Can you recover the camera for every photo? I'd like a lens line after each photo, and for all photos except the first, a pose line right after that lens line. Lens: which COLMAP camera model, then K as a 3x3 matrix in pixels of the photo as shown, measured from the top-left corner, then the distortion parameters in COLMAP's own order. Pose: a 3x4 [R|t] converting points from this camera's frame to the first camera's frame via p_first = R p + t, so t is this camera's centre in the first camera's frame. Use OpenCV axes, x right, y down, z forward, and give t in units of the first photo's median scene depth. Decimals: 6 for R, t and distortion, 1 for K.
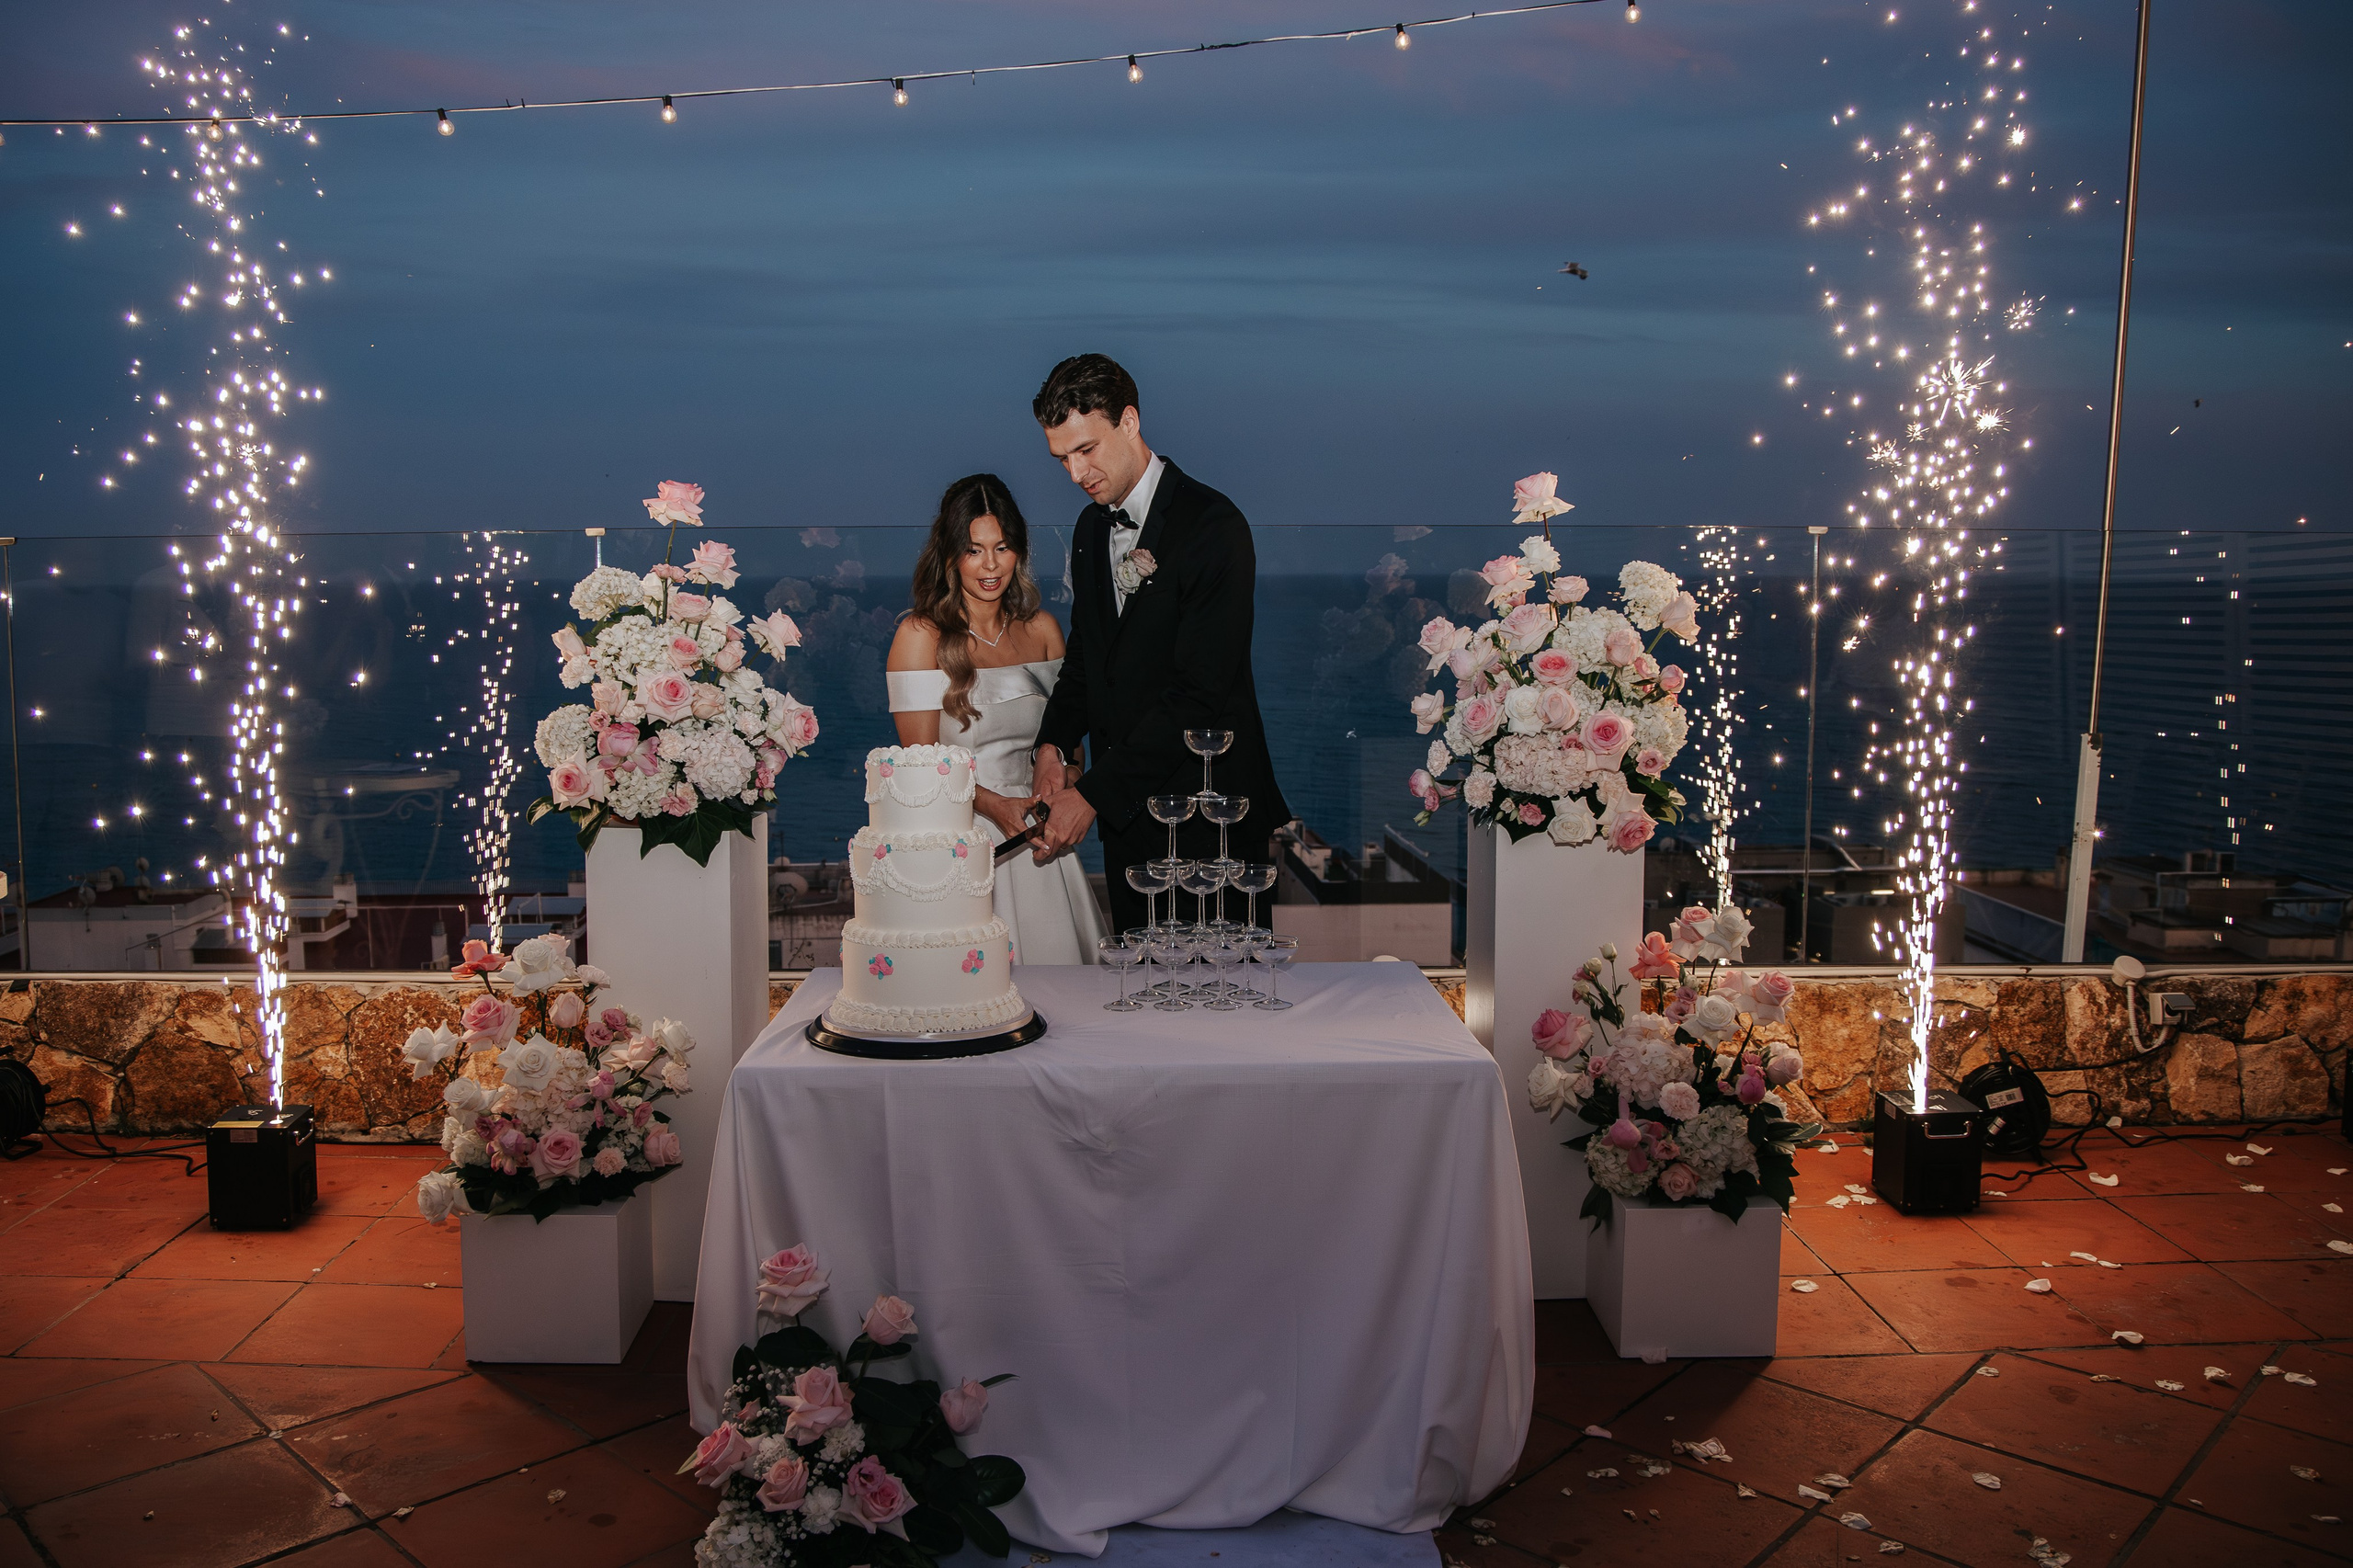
lens RADIAL K [[1754.9, 0, 1125.5], [0, 1754.9, 750.4], [0, 0, 1]] dist [0.002577, -0.001761]
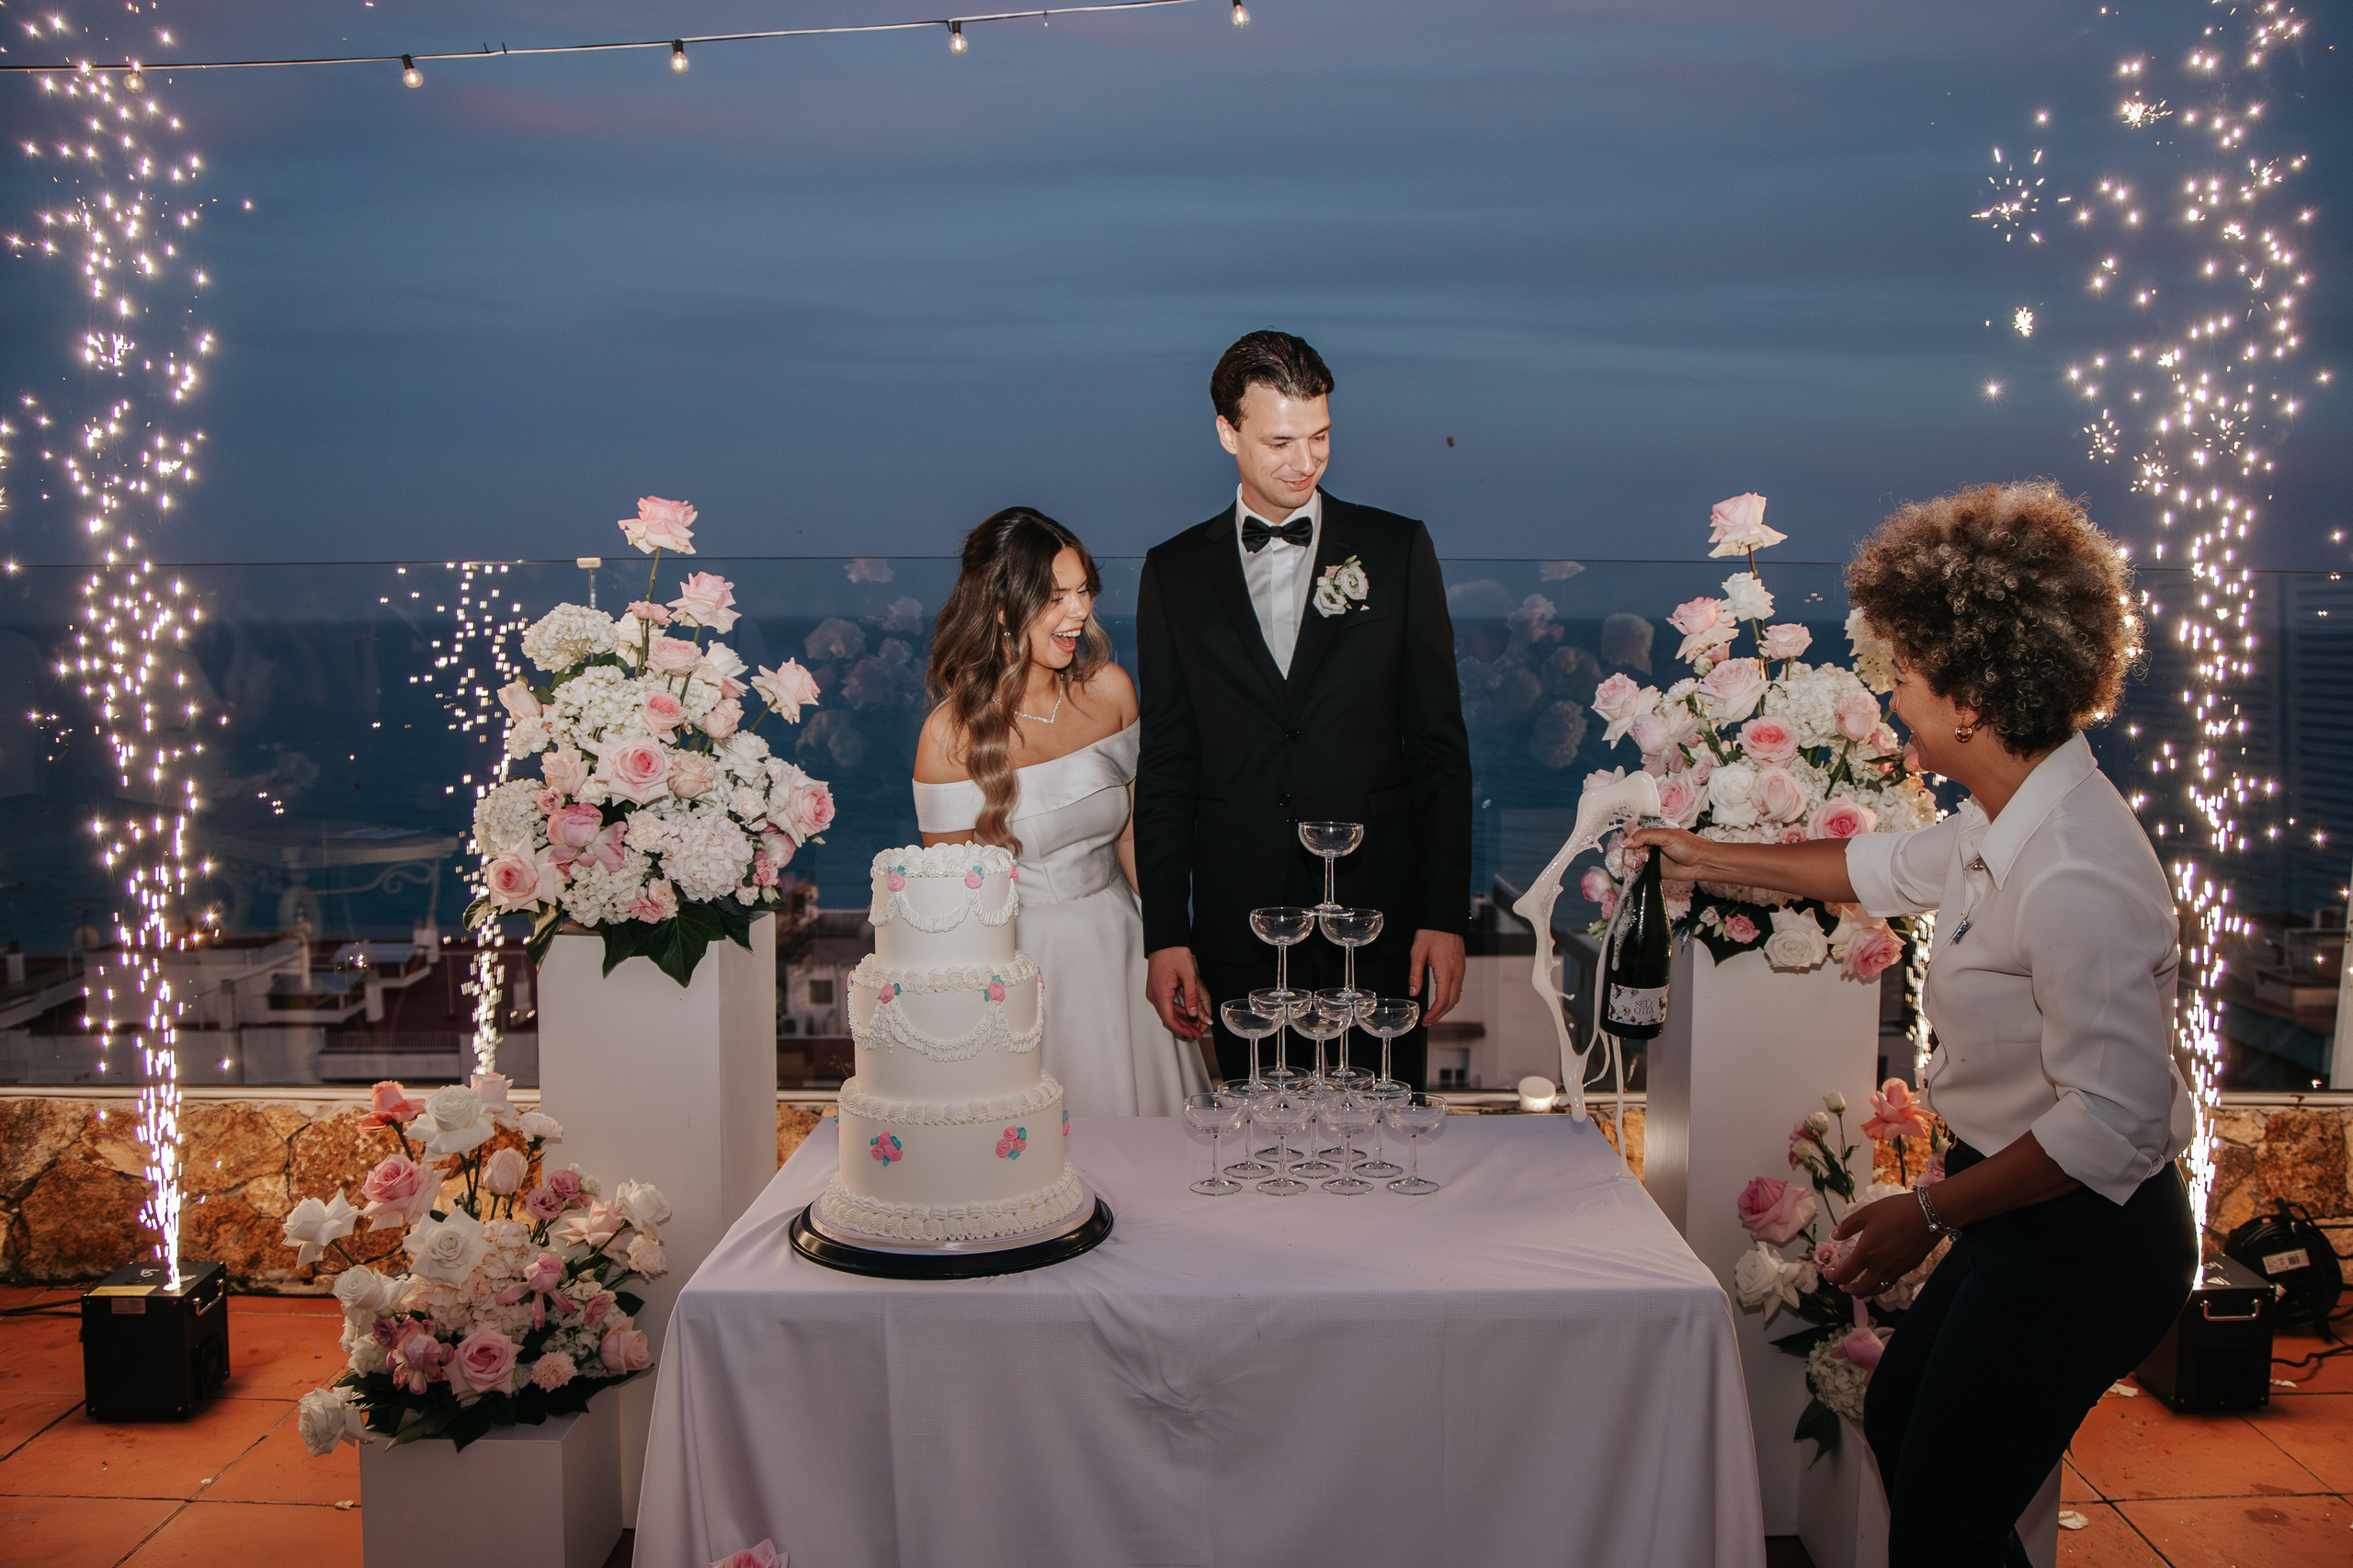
lens RADIAL K [[1792.1, 0, 1231.5], [0, 1792.1, 788.4], [0, 0, 1]] dist [-0.017957, 0.002255]
pose [[0.999975, 0.006981, 0.001381, 0.002815], [-0.006976, 0.999969, -0.003714, -0.021199], [-0.001407, 0.003705, 0.999992, 0.199309]]
